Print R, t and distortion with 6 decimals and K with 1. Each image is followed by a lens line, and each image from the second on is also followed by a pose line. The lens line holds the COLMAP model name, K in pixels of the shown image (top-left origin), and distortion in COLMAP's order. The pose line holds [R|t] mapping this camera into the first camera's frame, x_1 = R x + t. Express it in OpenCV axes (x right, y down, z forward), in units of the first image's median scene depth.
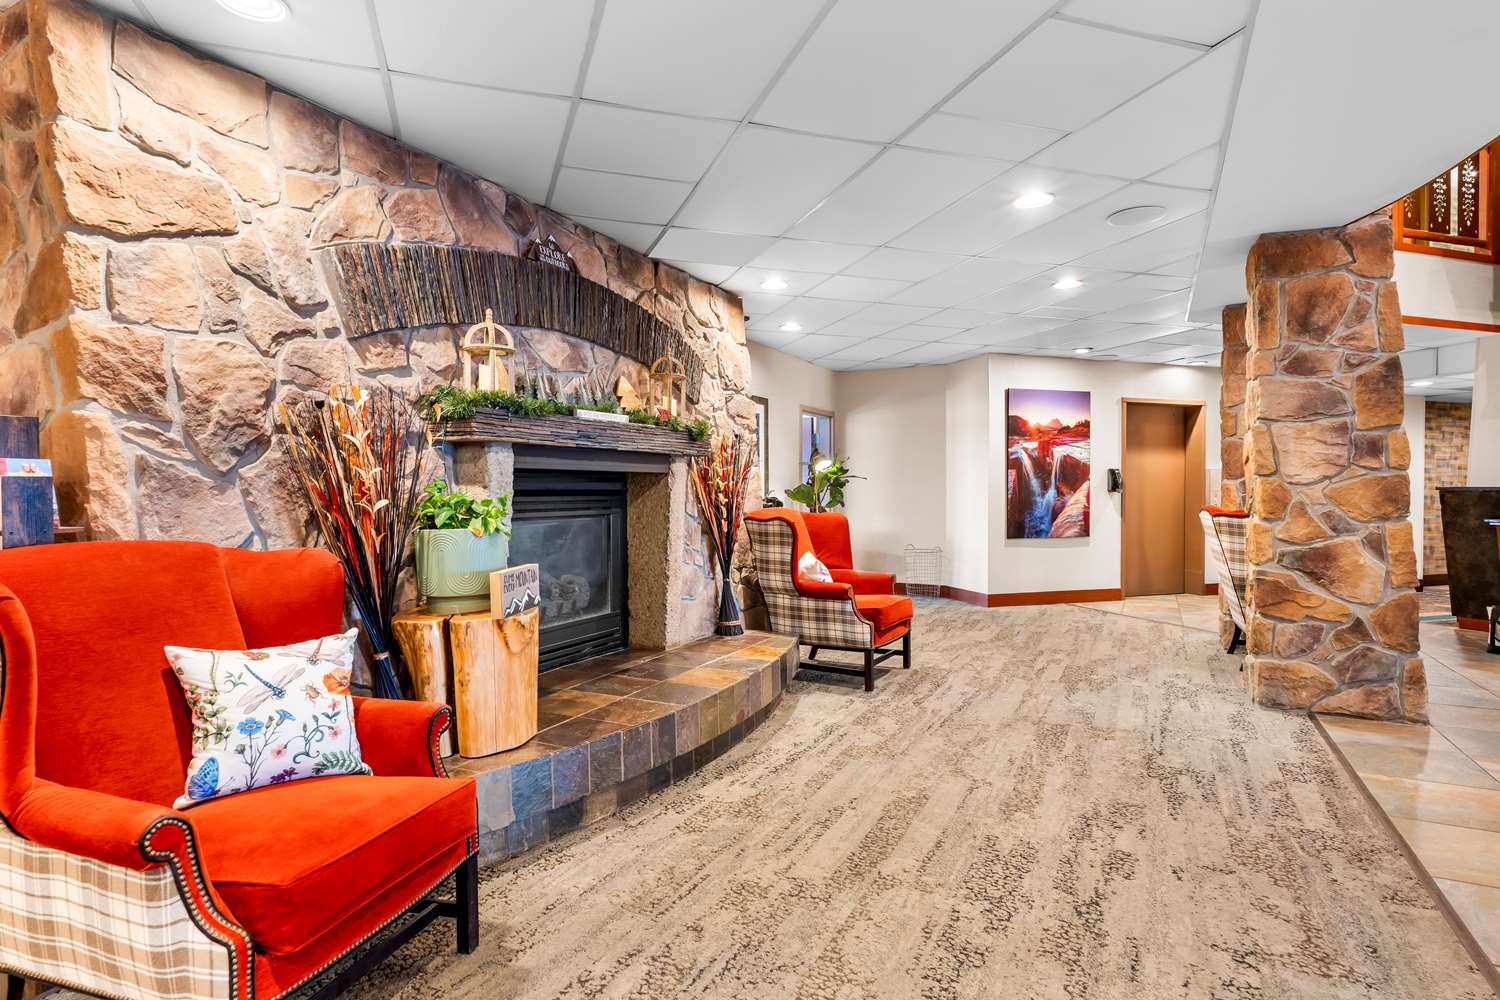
lens RADIAL K [[806.1, 0, 750.0], [0, 806.1, 500.0], [0, 0, 1]] dist [0.002828, 0.000701]
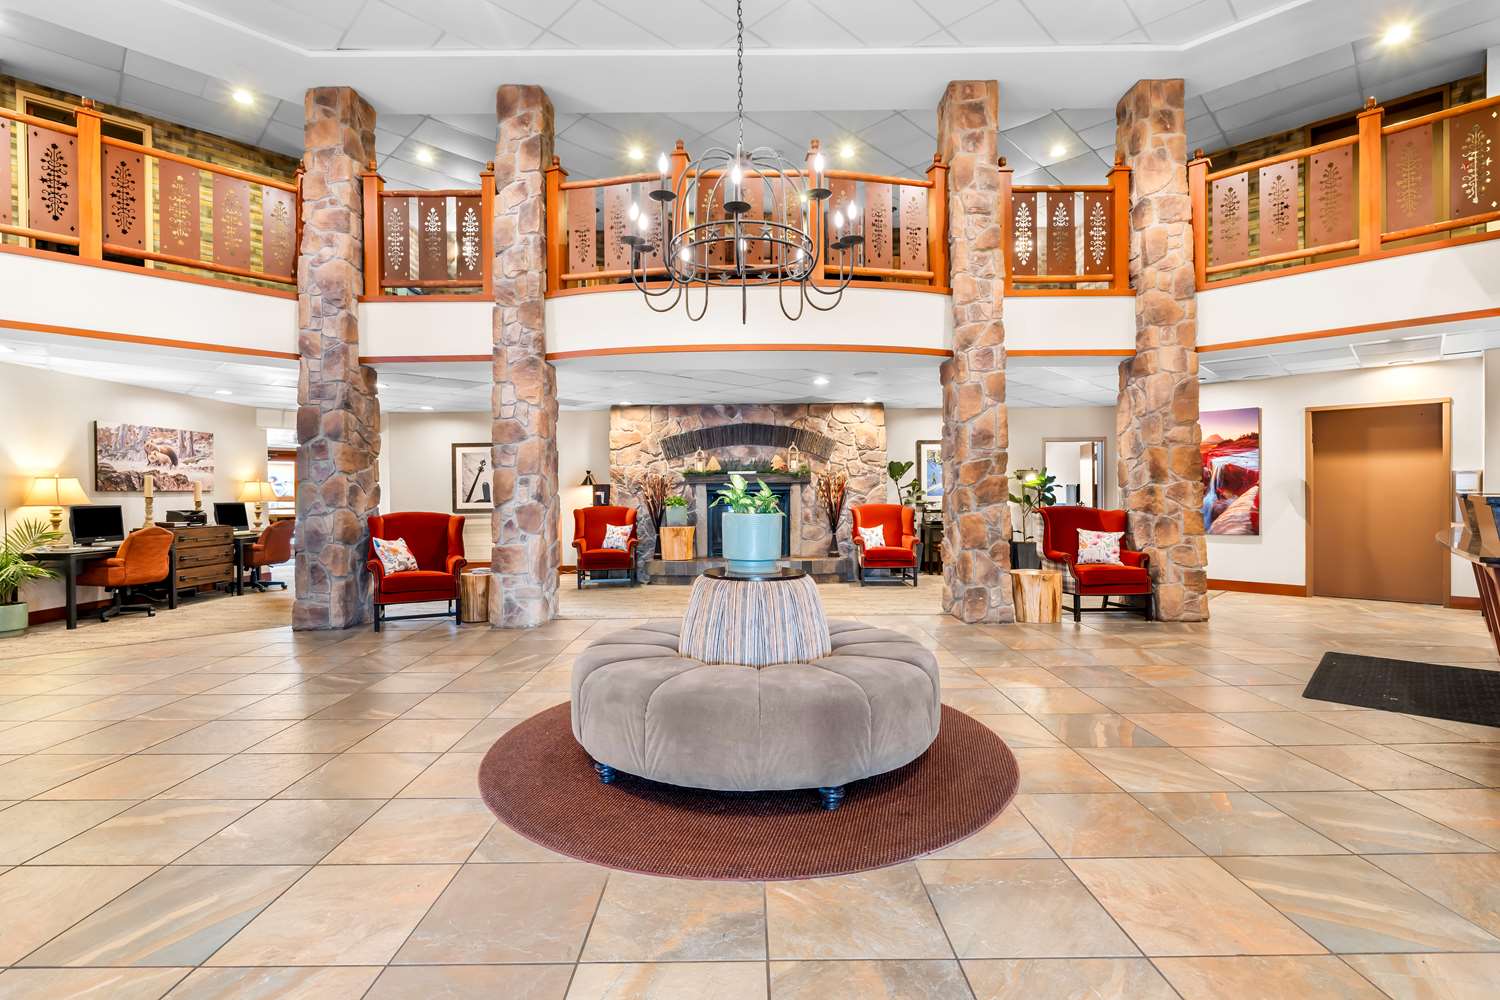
lens RADIAL K [[692.3, 0, 750.0], [0, 692.3, 500.0], [0, 0, 1]] dist [0.000324, -0.000742]
pose [[0.453304, 0.008360, -0.891317, 0.975519], [-0.004835, 0.999964, 0.006920, -0.007451], [0.891343, 0.001172, 0.453328, -0.078750]]
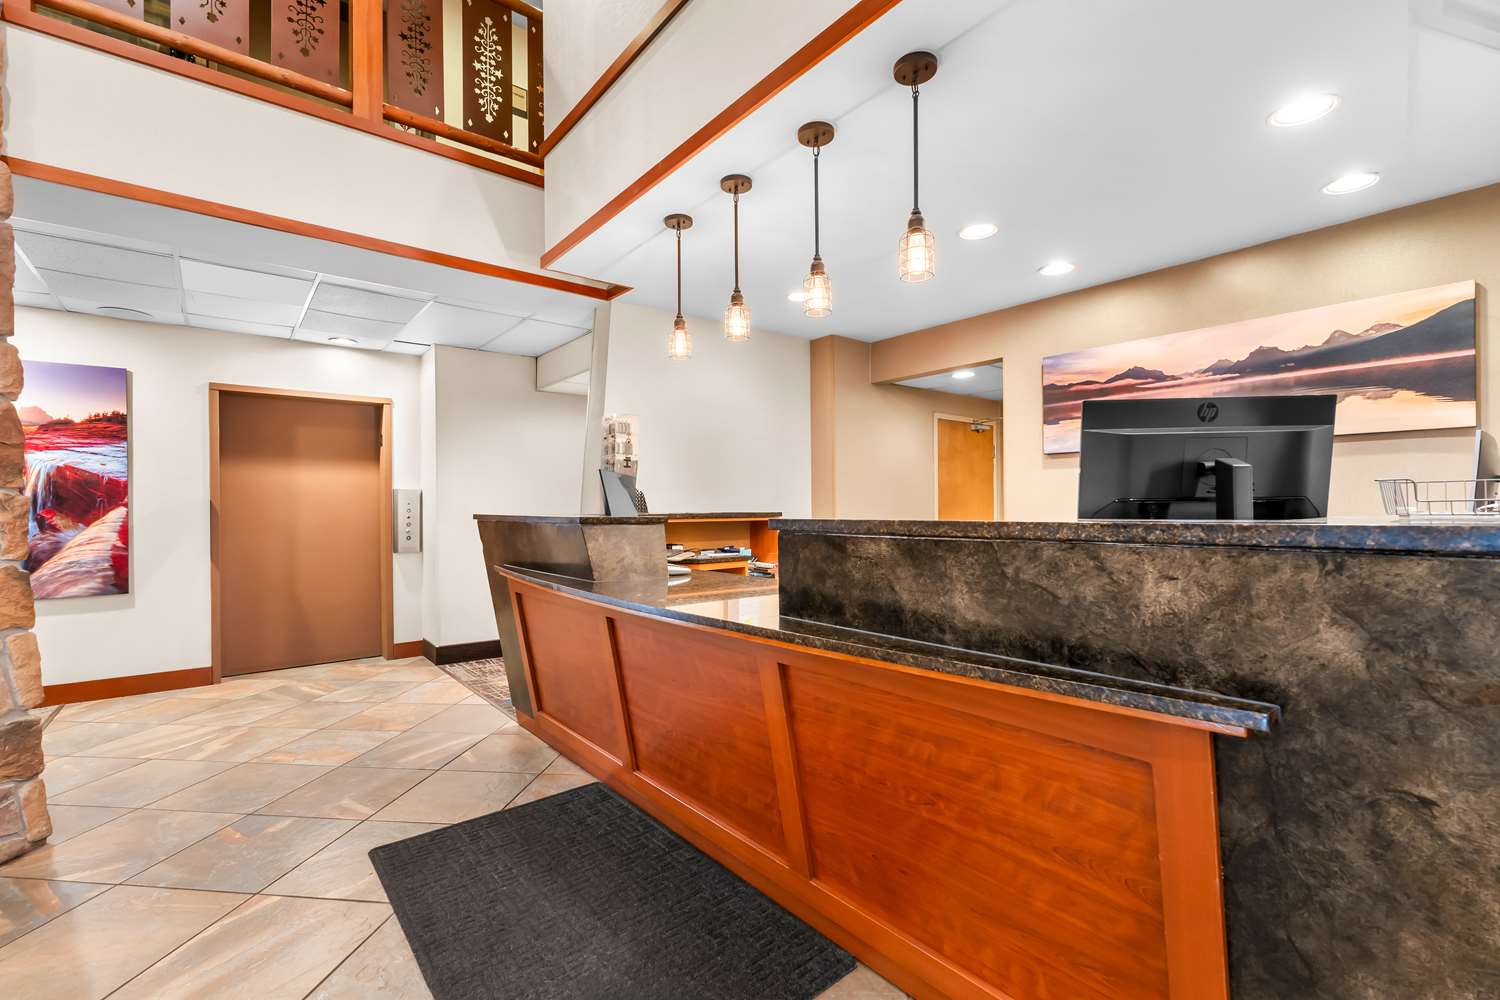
lens RADIAL K [[660.8, 0, 750.0], [0, 660.8, 500.0], [0, 0, 1]] dist [0.000167, -0.000274]
pose [[0.939111, -0.004663, 0.343582, 0.715305], [0.012677, 0.999697, -0.021083, -0.011861], [-0.343379, 0.024155, 0.938886, 0.337238]]
